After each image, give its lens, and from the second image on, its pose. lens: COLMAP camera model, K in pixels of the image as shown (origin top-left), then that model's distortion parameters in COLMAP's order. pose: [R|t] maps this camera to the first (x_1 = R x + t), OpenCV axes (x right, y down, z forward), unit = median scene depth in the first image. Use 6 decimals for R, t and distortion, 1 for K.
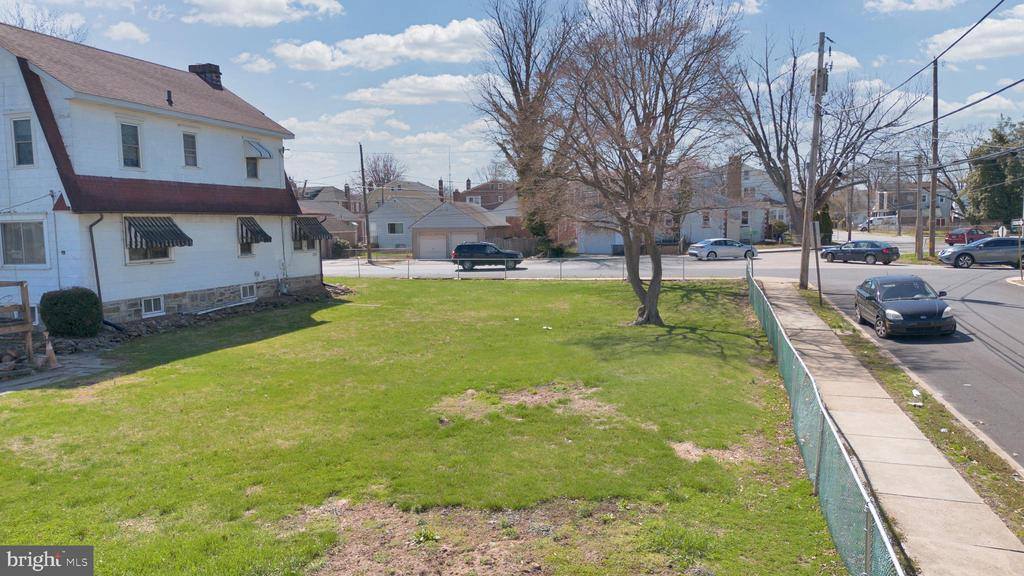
lens RADIAL K [[722.7, 0, 509.5], [0, 722.7, 286.9], [0, 0, 1]] dist [0.082320, -0.078459]
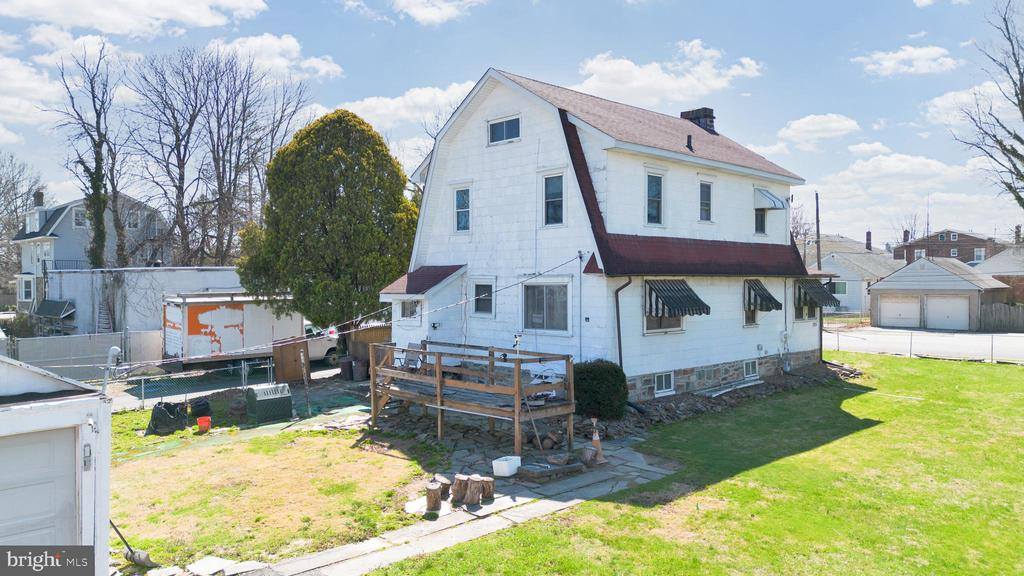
lens RADIAL K [[722.7, 0, 509.5], [0, 722.7, 286.9], [0, 0, 1]] dist [0.082320, -0.078459]
pose [[0.874983, 0.019132, -0.483775, -0.233983], [-0.055213, 0.996643, -0.060446, -0.024698], [0.480995, 0.079600, 0.873102, 0.161995]]
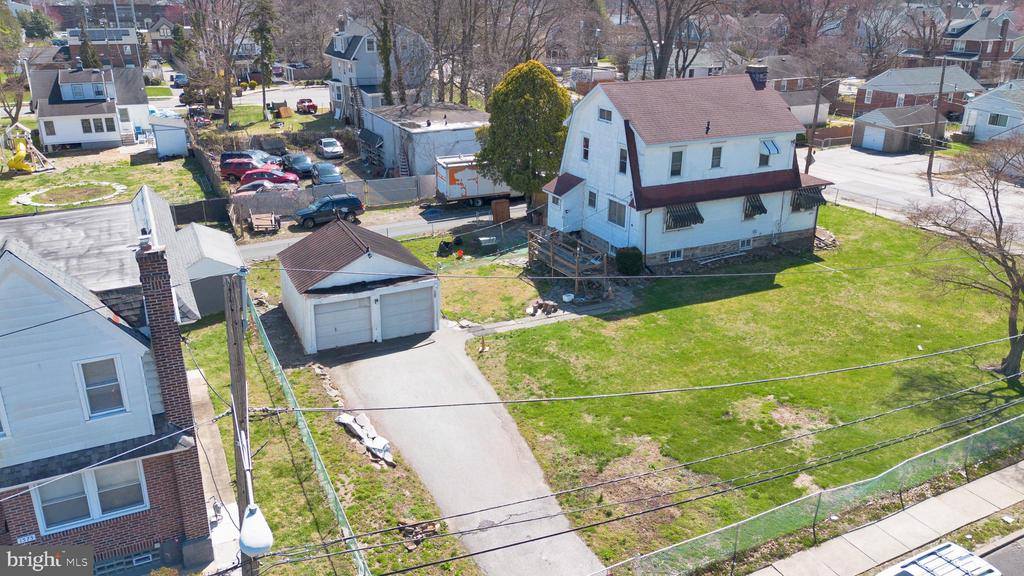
lens RADIAL K [[758.2, 0, 510.0], [0, 758.2, 275.6], [0, 0, 1]] dist [0.090497, -0.098644]
pose [[0.678936, 0.268895, -0.683185, 0.455762], [-0.081205, 0.952312, 0.294121, -0.407566], [0.729693, -0.144211, 0.668395, -0.446703]]
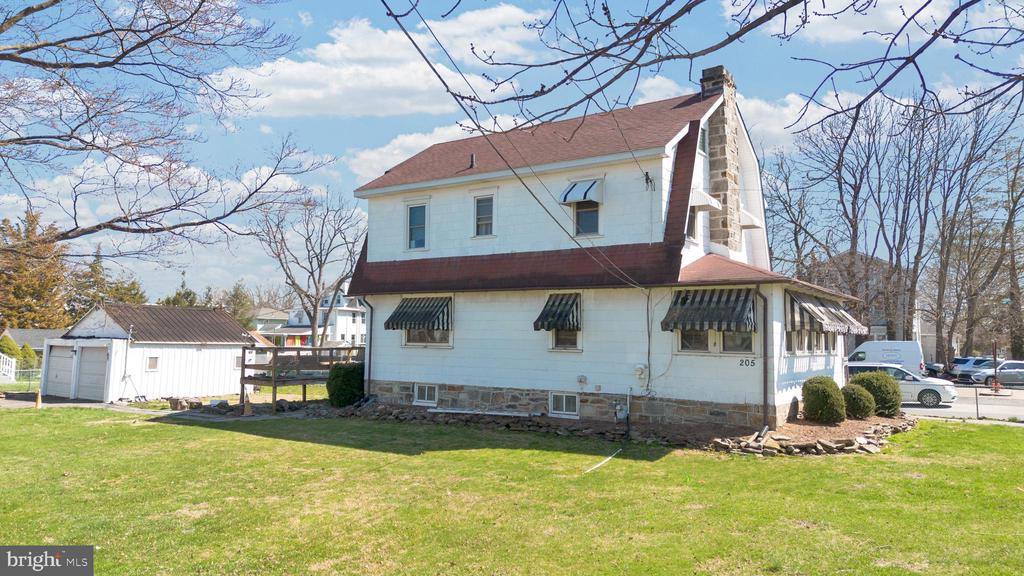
lens RADIAL K [[709.8, 0, 512.0], [0, 709.8, 288.0], [0, 0, 1]] dist [0.078820, -0.117835]
pose [[-0.293616, -0.052754, -0.954467, 0.336052], [-0.092593, 0.995351, -0.026529, -0.091655], [0.951428, 0.080588, -0.297136, 1.343867]]
